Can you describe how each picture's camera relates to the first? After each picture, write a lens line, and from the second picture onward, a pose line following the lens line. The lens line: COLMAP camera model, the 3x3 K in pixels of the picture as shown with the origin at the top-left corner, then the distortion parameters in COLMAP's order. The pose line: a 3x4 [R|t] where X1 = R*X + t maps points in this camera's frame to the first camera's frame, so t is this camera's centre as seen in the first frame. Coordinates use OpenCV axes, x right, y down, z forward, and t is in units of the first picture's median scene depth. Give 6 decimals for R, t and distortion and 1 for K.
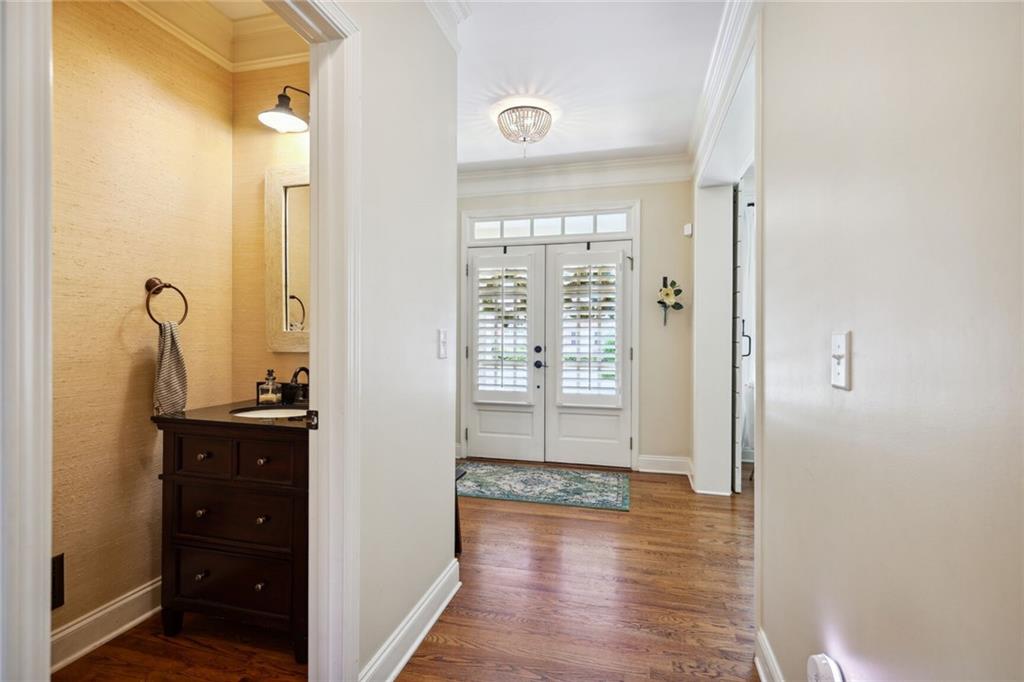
lens RADIAL K [[470.3, 0, 515.1], [0, 470.3, 338.6], [0, 0, 1]] dist [-0.000554, -0.000347]
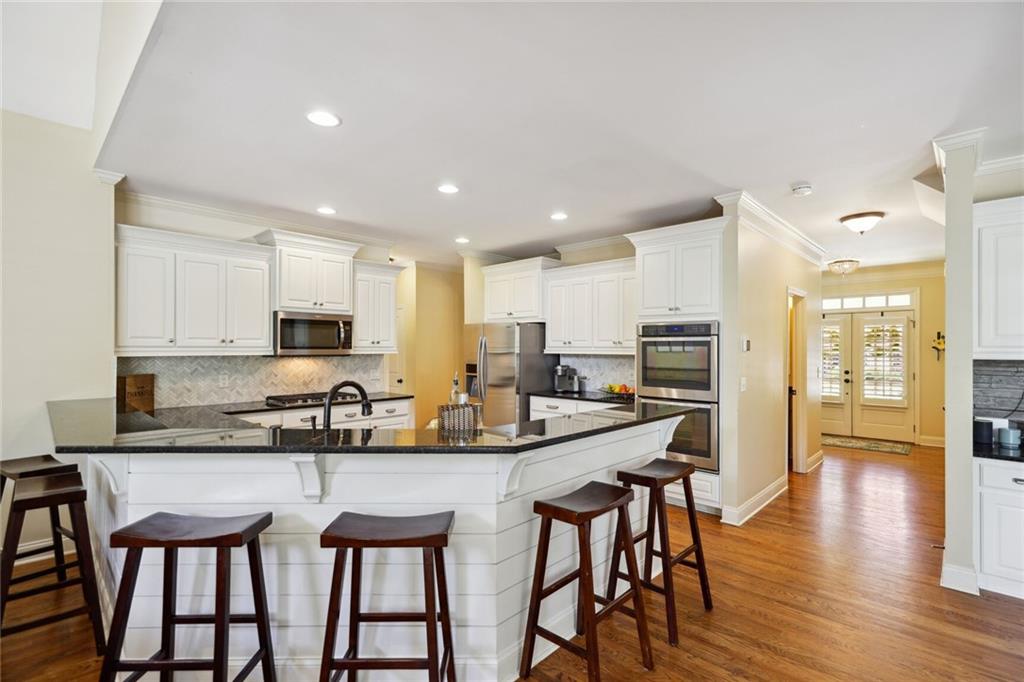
lens RADIAL K [[470.3, 0, 510.3], [0, 470.3, 345.8], [0, 0, 1]] dist [-0.000554, -0.000347]
pose [[0.871378, -0.004750, -0.490589, -0.193076], [-0.000401, 0.999946, -0.010395, -0.060361], [0.490611, 0.009254, 0.871329, -1.204031]]
